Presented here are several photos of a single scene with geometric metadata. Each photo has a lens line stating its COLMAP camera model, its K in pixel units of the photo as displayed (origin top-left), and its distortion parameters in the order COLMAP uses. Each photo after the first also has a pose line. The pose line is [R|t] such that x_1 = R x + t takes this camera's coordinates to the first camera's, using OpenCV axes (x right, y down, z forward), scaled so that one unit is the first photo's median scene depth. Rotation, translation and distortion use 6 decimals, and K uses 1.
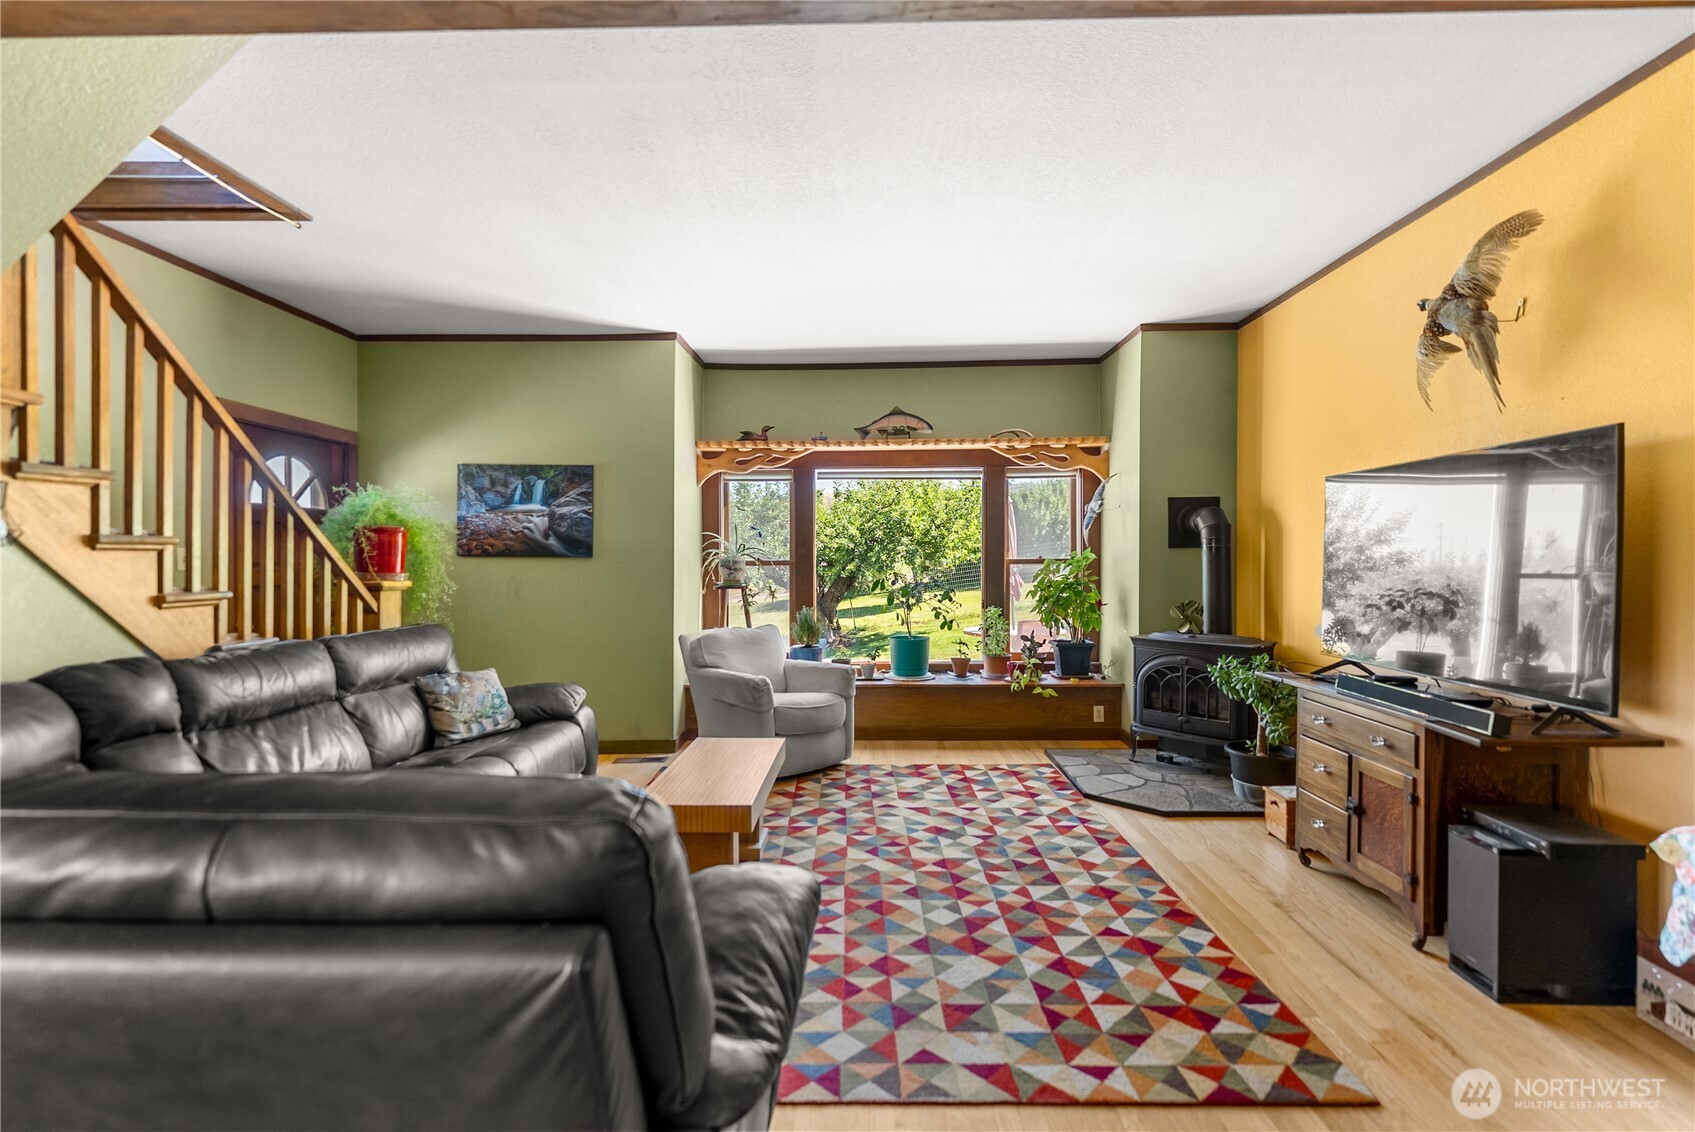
lens RADIAL K [[770.6, 0, 848.2], [0, 770.6, 568.2], [0, 0, 1]] dist [0.002224, -0.000365]
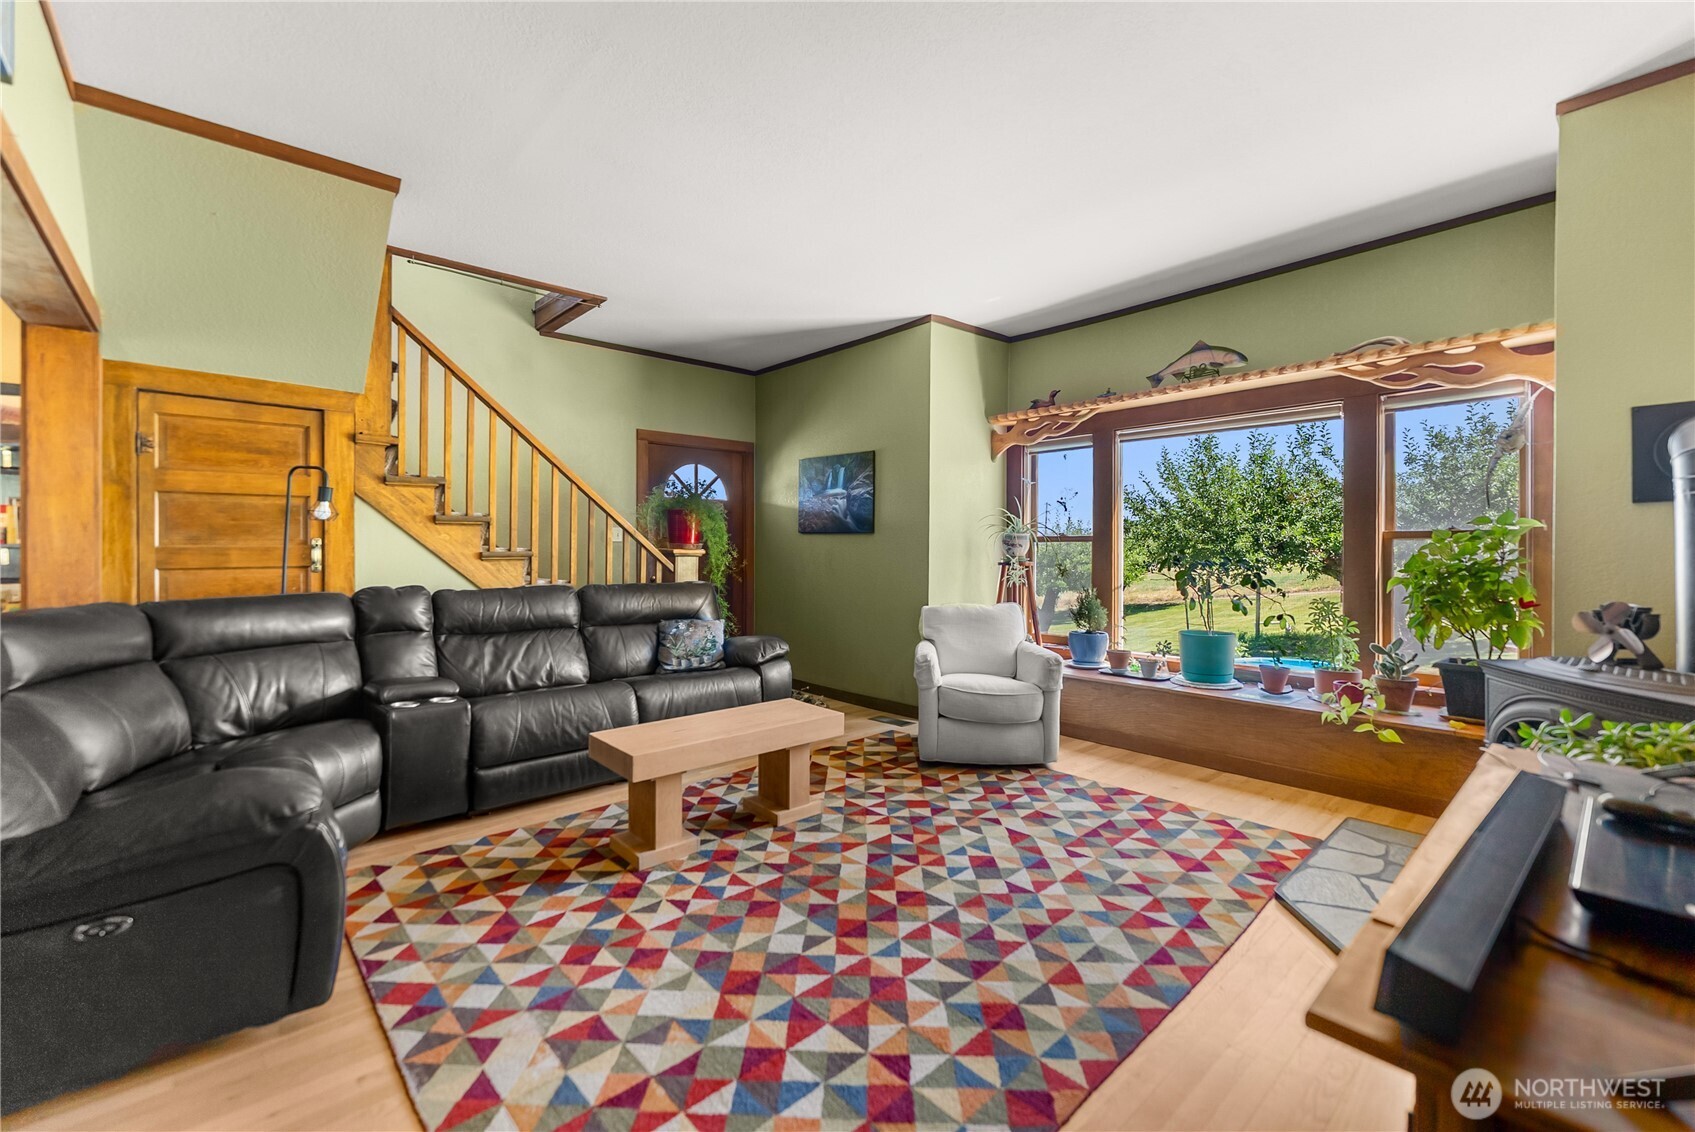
lens RADIAL K [[701.8, 0, 860.5], [0, 701.8, 550.7], [0, 0, 1]] dist [0.002498, -0.000327]
pose [[0.691730, 0.007501, -0.722117, 0.537972], [-0.011025, 0.999939, -0.000175, 0.016561], [0.722072, 0.008082, 0.691771, 0.387567]]
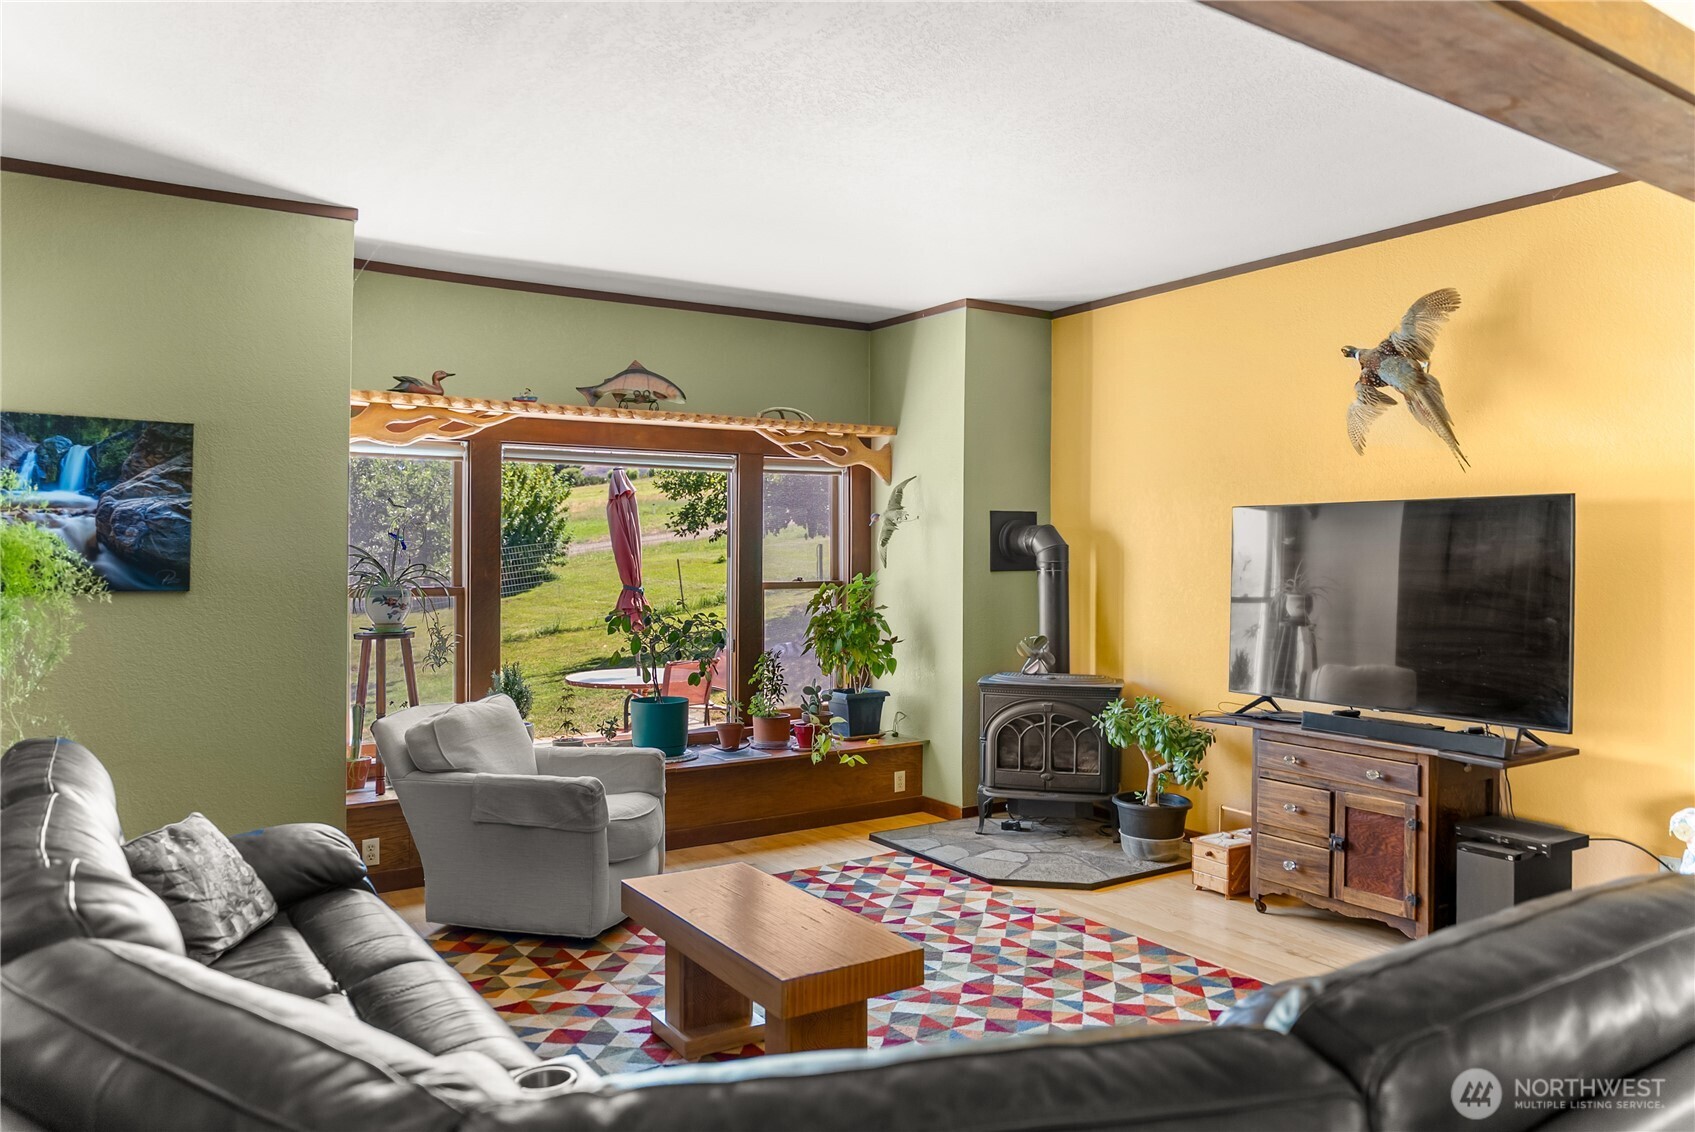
lens RADIAL K [[1163.5, 0, 845.4], [0, 1163.5, 556.8], [0, 0, 1]] dist [-0.003129, -0.009515]
pose [[0.823616, 0.003813, 0.567135, -0.572419], [0.002201, 0.999948, -0.009920, -0.040872], [-0.567144, 0.009419, 0.823565, 0.078547]]
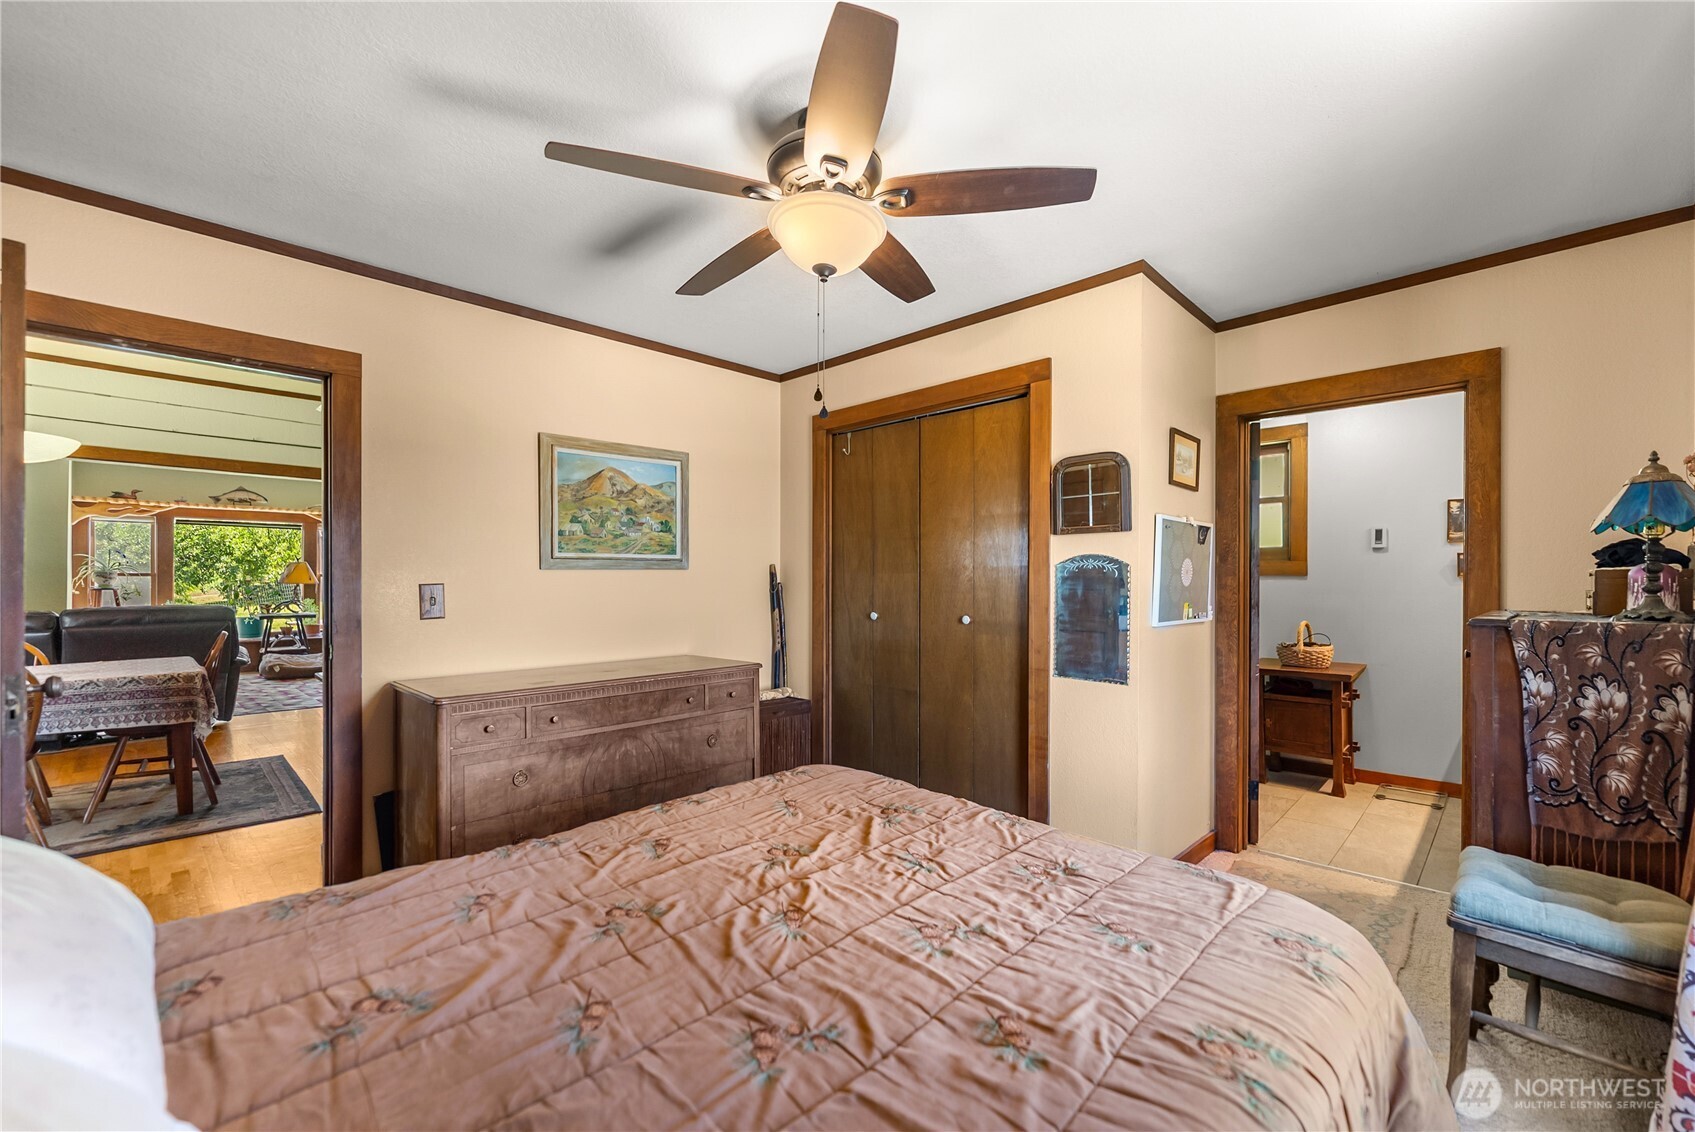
lens RADIAL K [[701.8, 0, 850.7], [0, 701.8, 578.4], [0, 0, 1]] dist [0.002498, -0.000327]
pose [[0.675869, 0.008097, 0.736977, -0.279569], [0.001260, 0.999926, -0.012141, 0.035903], [-0.737021, 0.009134, 0.675808, -1.748715]]
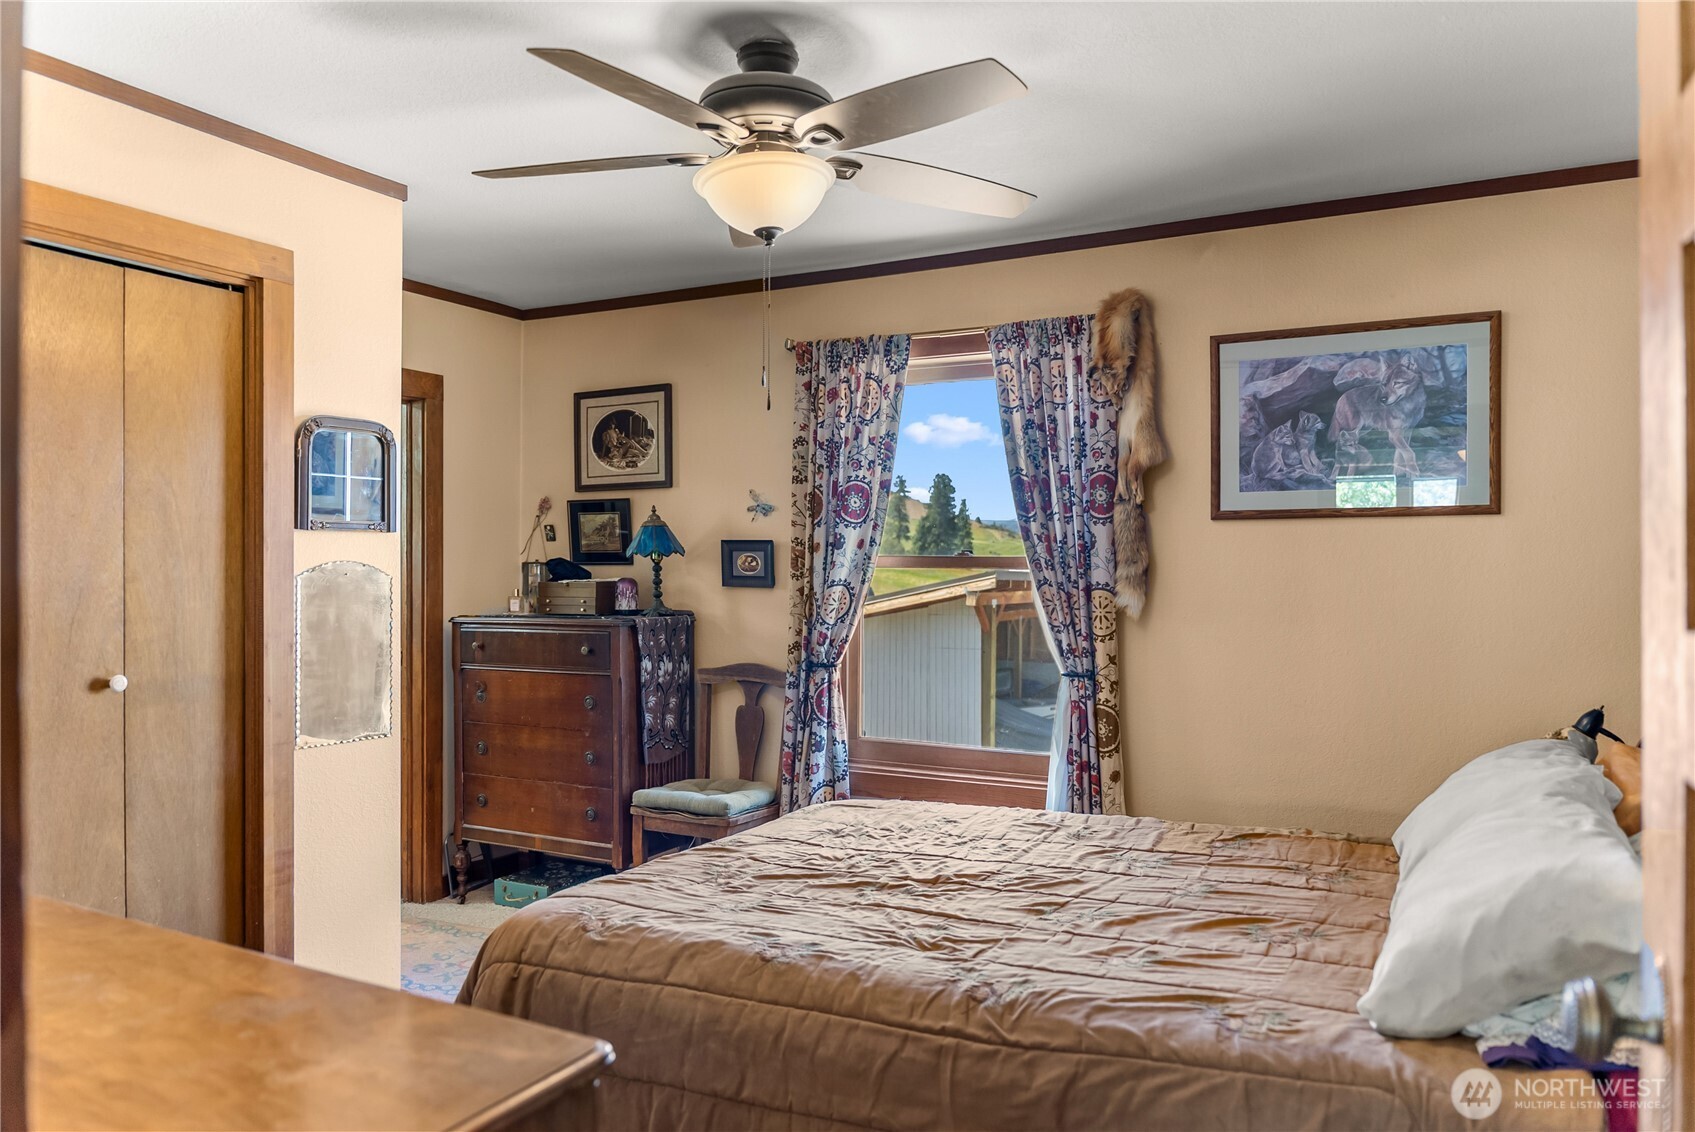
lens RADIAL K [[1163.5, 0, 831.3], [0, 1163.5, 566.3], [0, 0, 1]] dist [-0.003129, -0.009515]
pose [[-0.896605, 0.009872, 0.442720, -0.260251], [0.011917, 0.999927, 0.001837, 0.004111], [-0.442670, 0.006923, -0.896658, -0.687255]]
